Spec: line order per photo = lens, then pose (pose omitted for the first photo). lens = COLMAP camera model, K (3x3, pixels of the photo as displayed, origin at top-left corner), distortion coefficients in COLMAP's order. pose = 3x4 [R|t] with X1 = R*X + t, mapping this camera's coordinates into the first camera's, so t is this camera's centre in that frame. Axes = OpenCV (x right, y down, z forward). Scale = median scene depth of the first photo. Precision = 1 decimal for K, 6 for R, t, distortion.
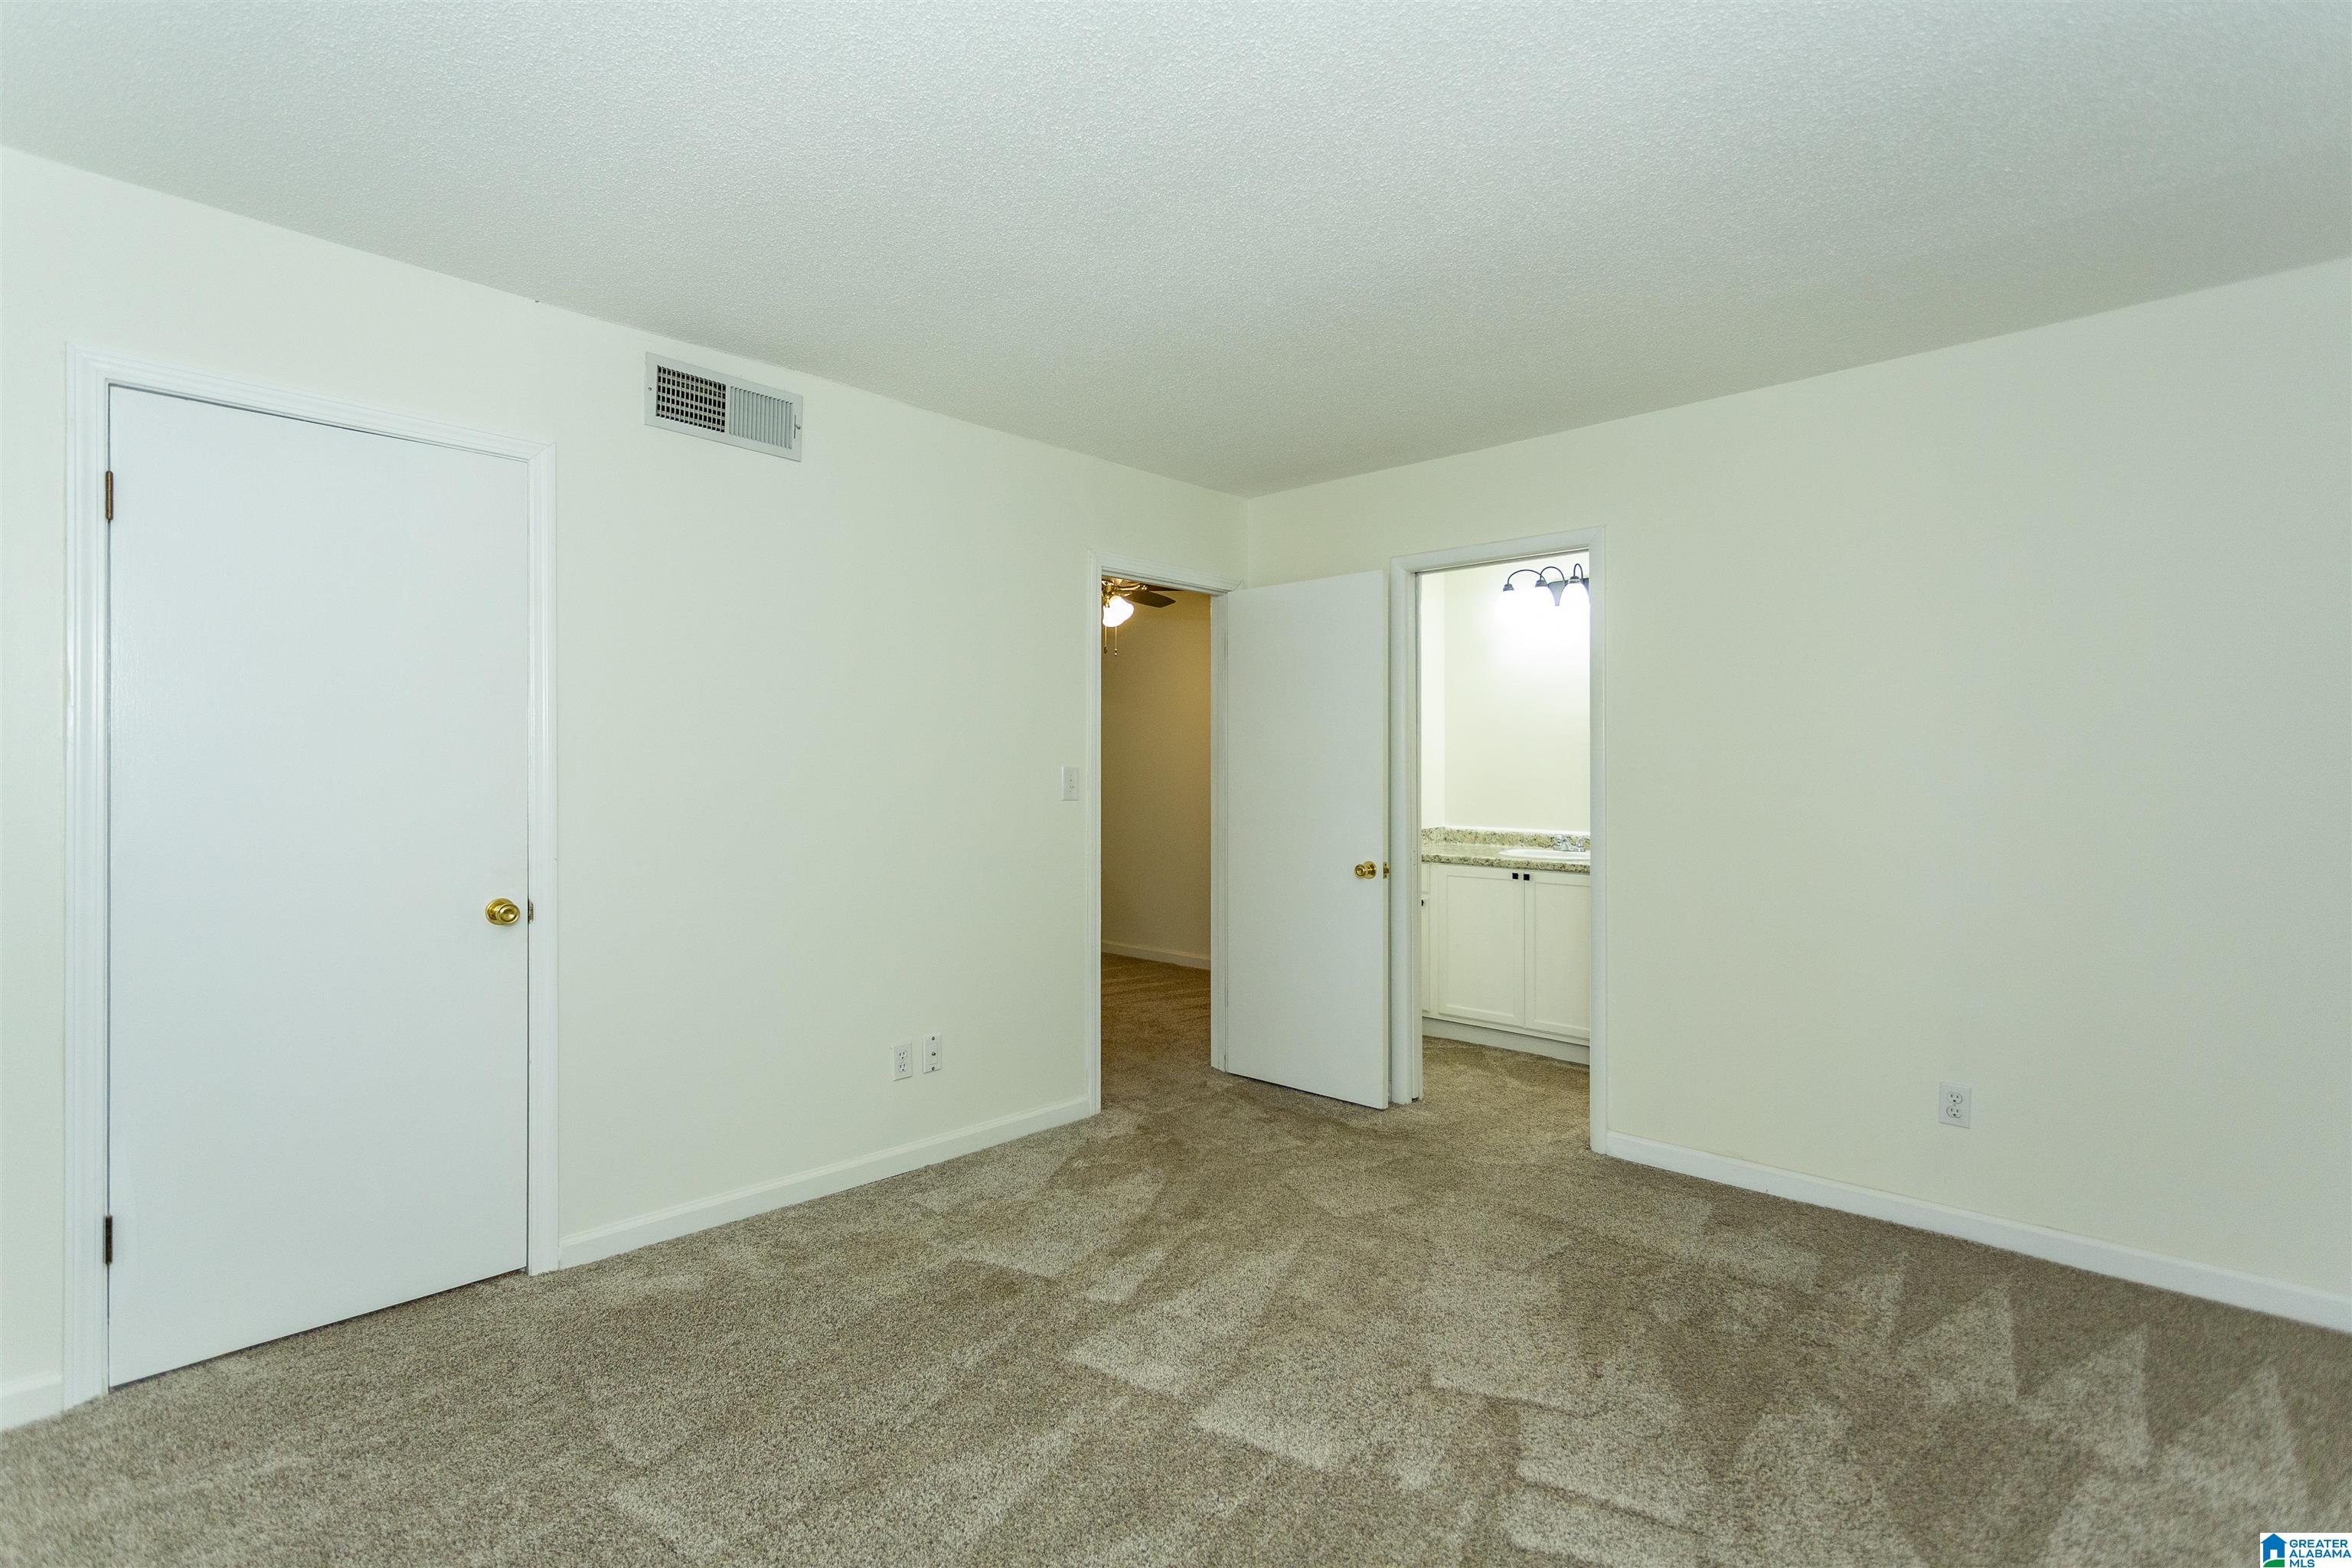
lens RADIAL K [[1122.1, 0, 1177.3], [0, 1122.1, 779.6], [0, 0, 1]] dist [-0.000273, 0.000810]
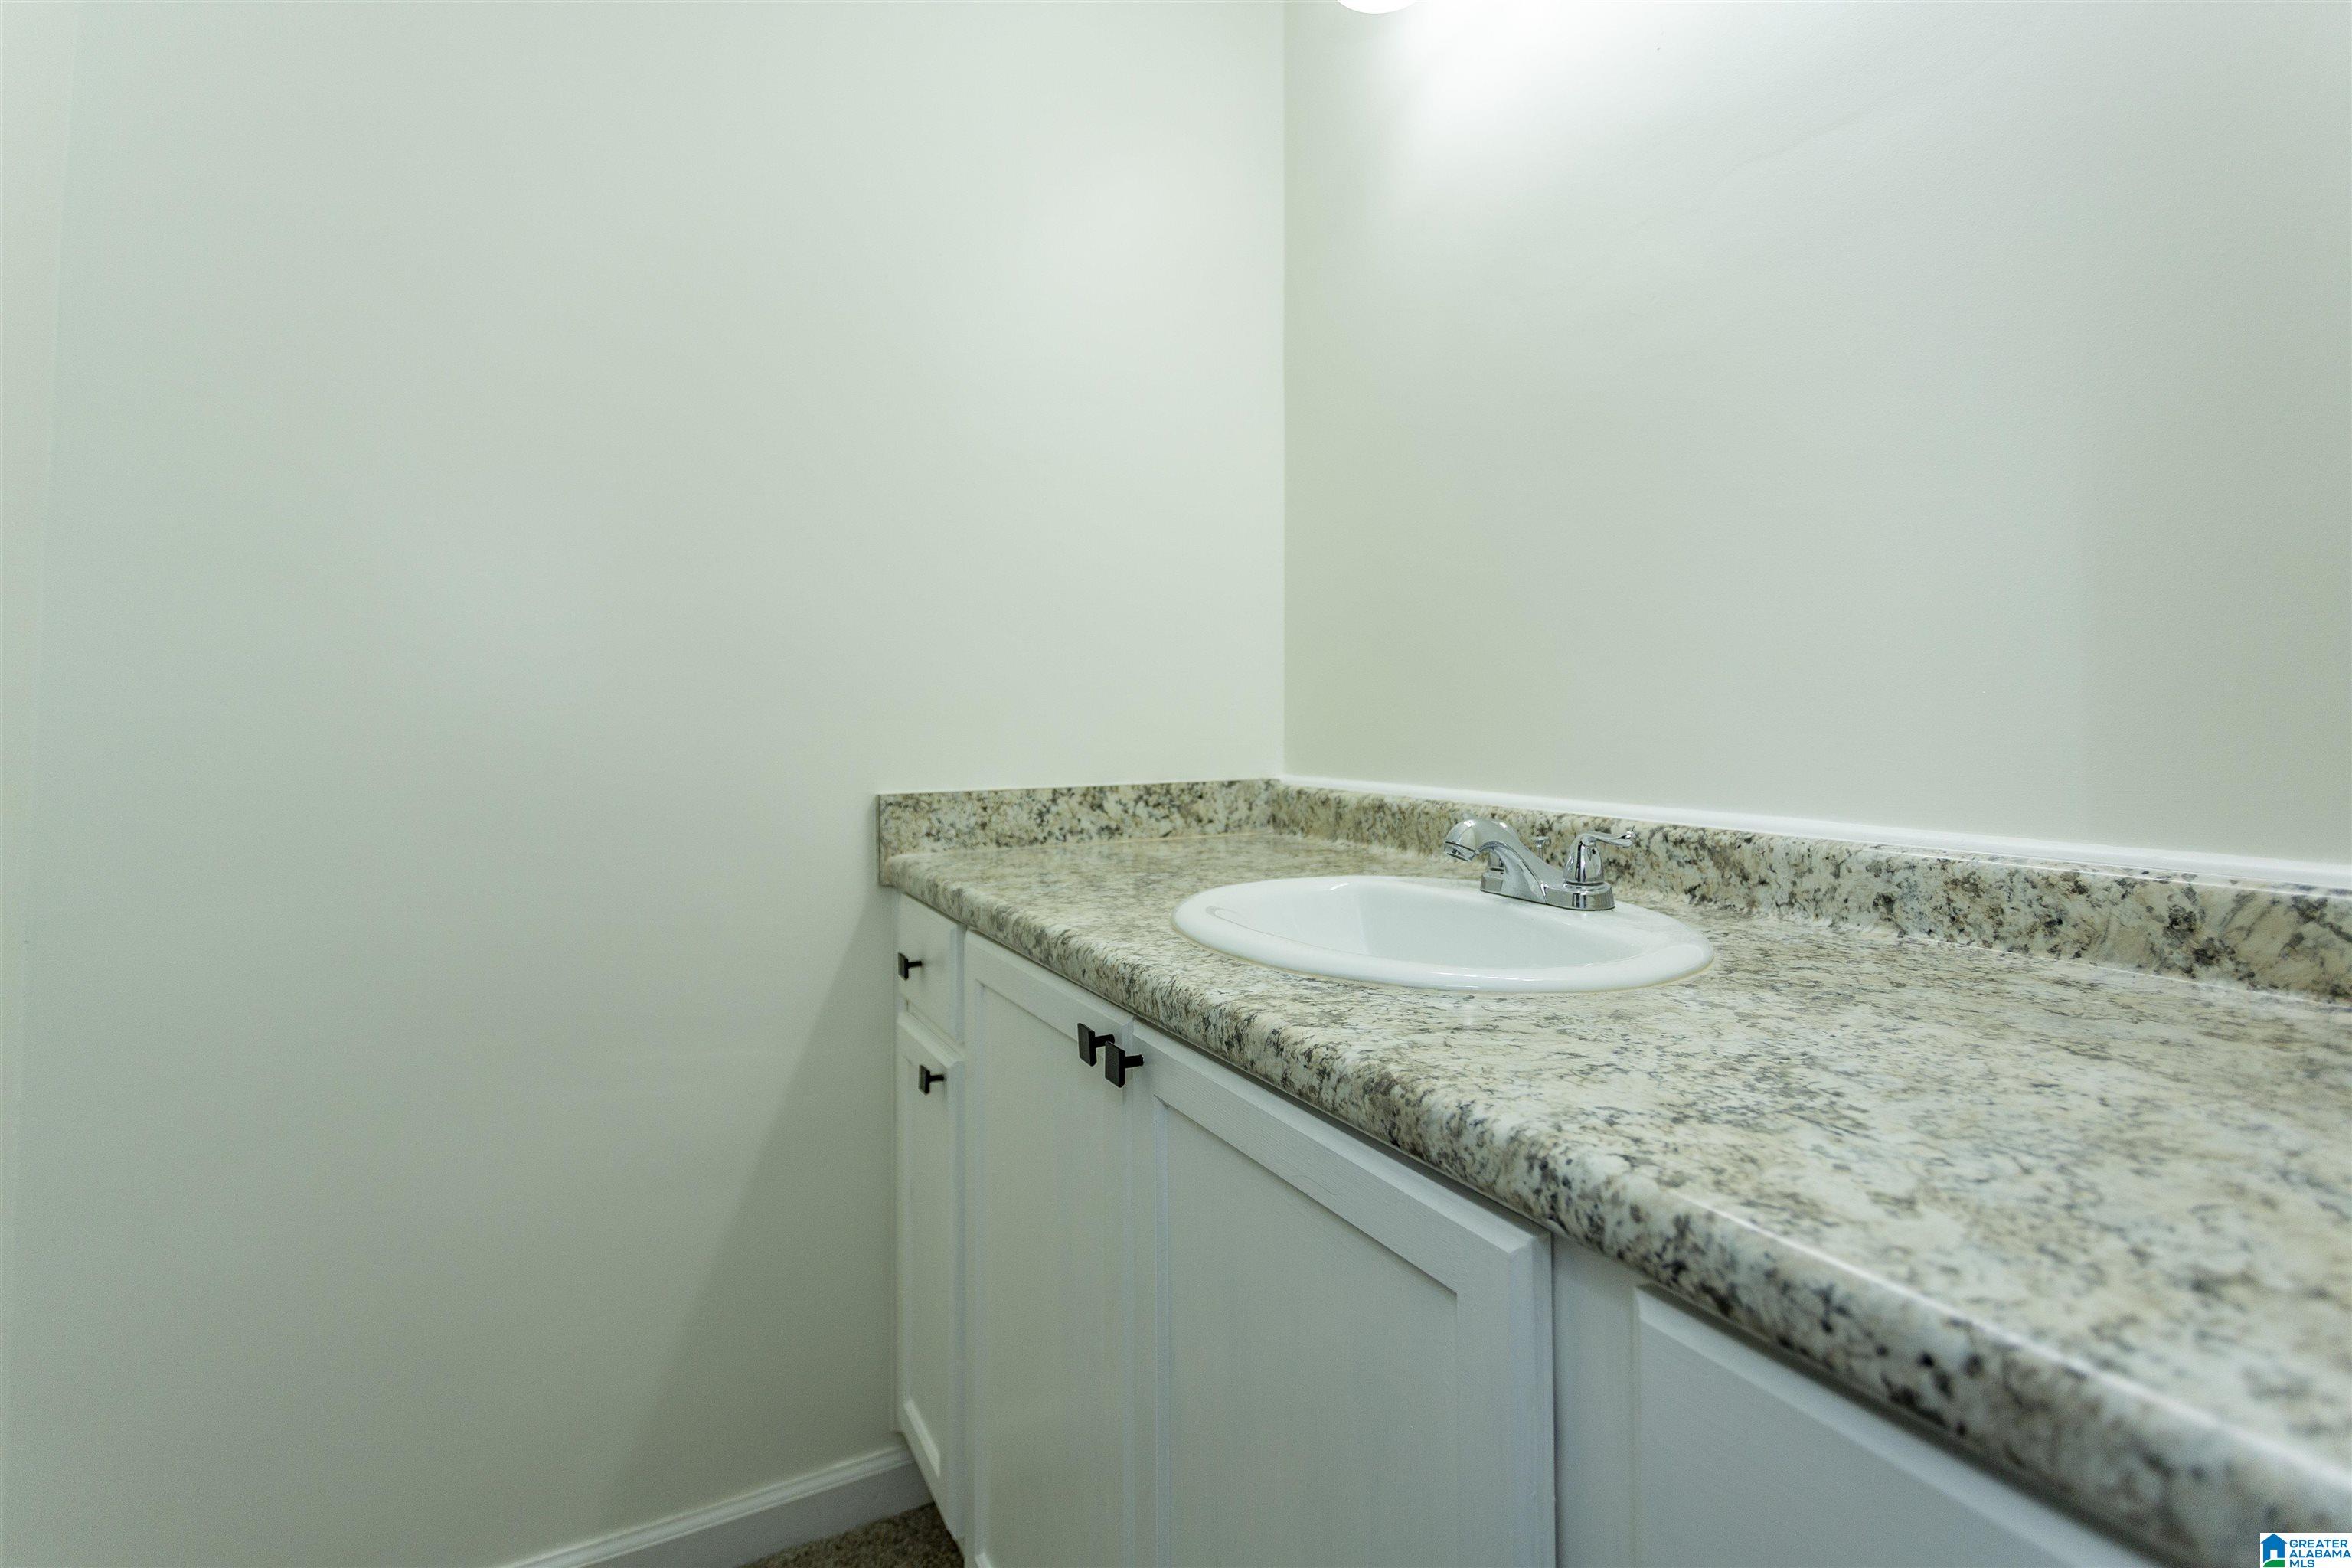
lens RADIAL K [[1122.1, 0, 1191.6], [0, 1122.1, 707.6], [0, 0, 1]] dist [-0.000273, 0.000810]
pose [[0.948568, -0.003562, -0.316553, 0.360948], [-0.004854, 0.999656, -0.025794, 0.035033], [0.316536, 0.026003, 0.948224, 0.803397]]
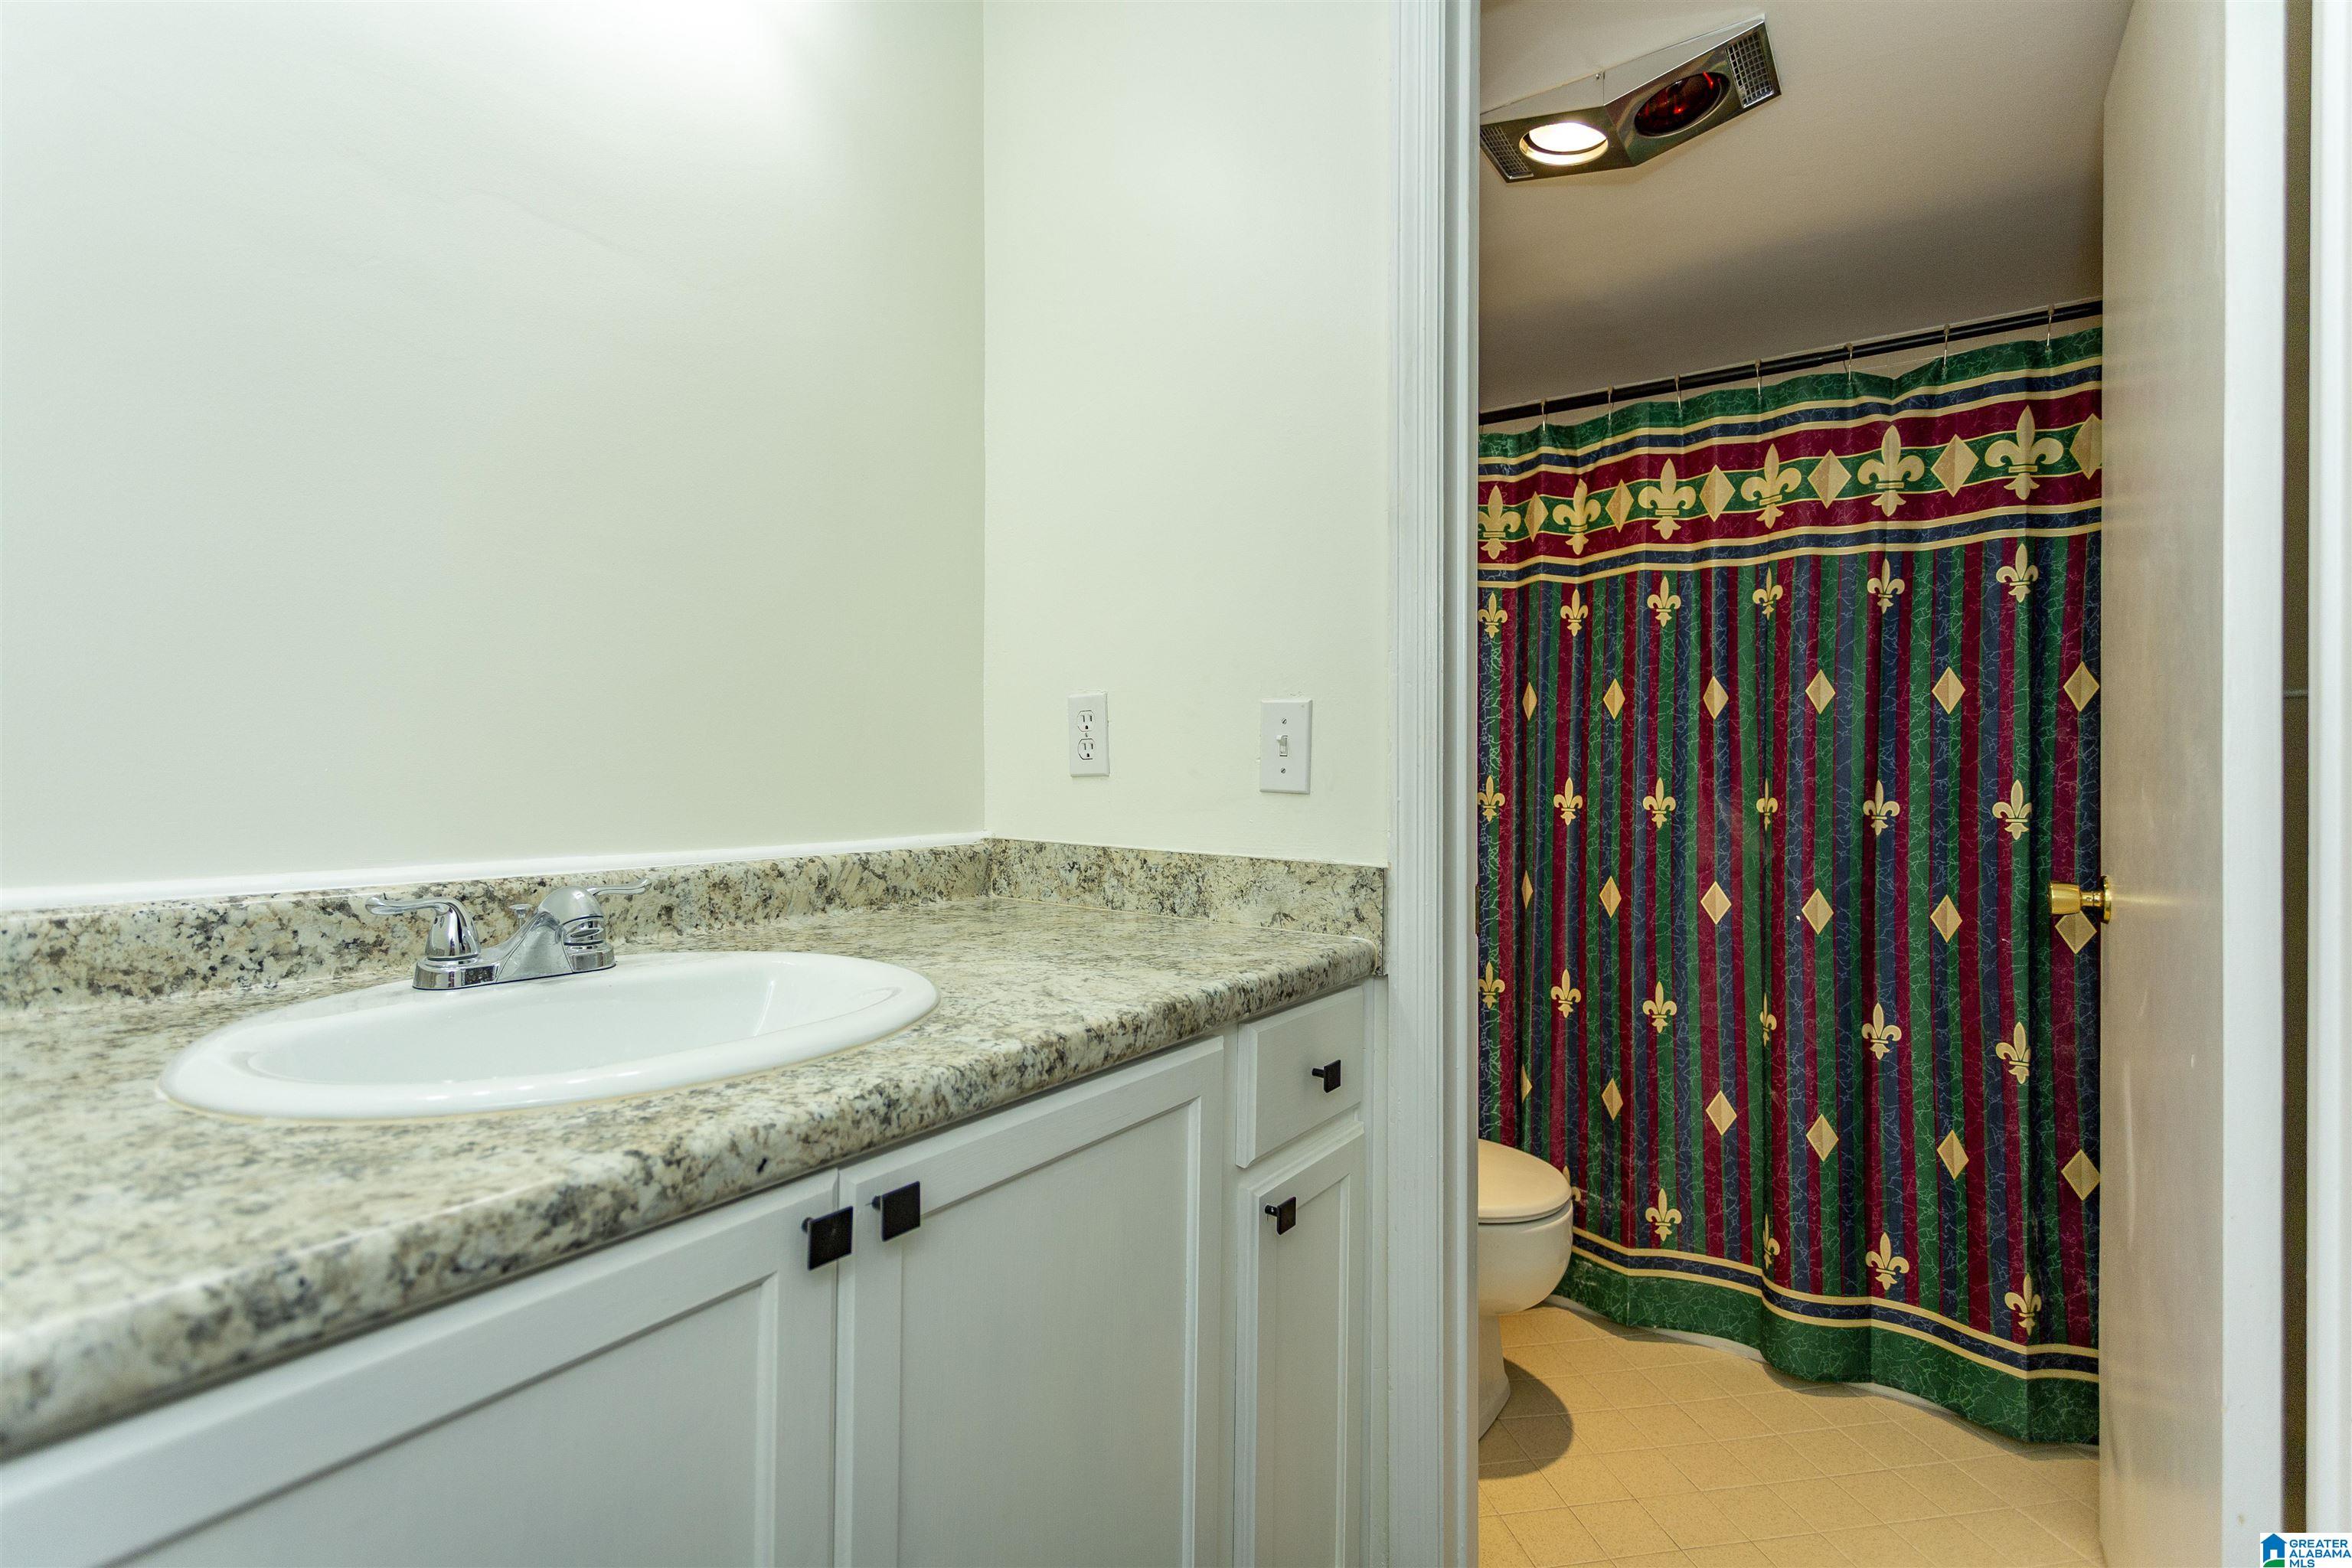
lens RADIAL K [[1122.1, 0, 1171.1], [0, 1122.1, 769.4], [0, 0, 1]] dist [-0.000273, 0.000810]
pose [[-0.142574, -0.006397, 0.989763, 0.163999], [0.001996, 0.999975, 0.006750, 0.030701], [-0.989782, 0.002938, -0.142558, 0.944821]]
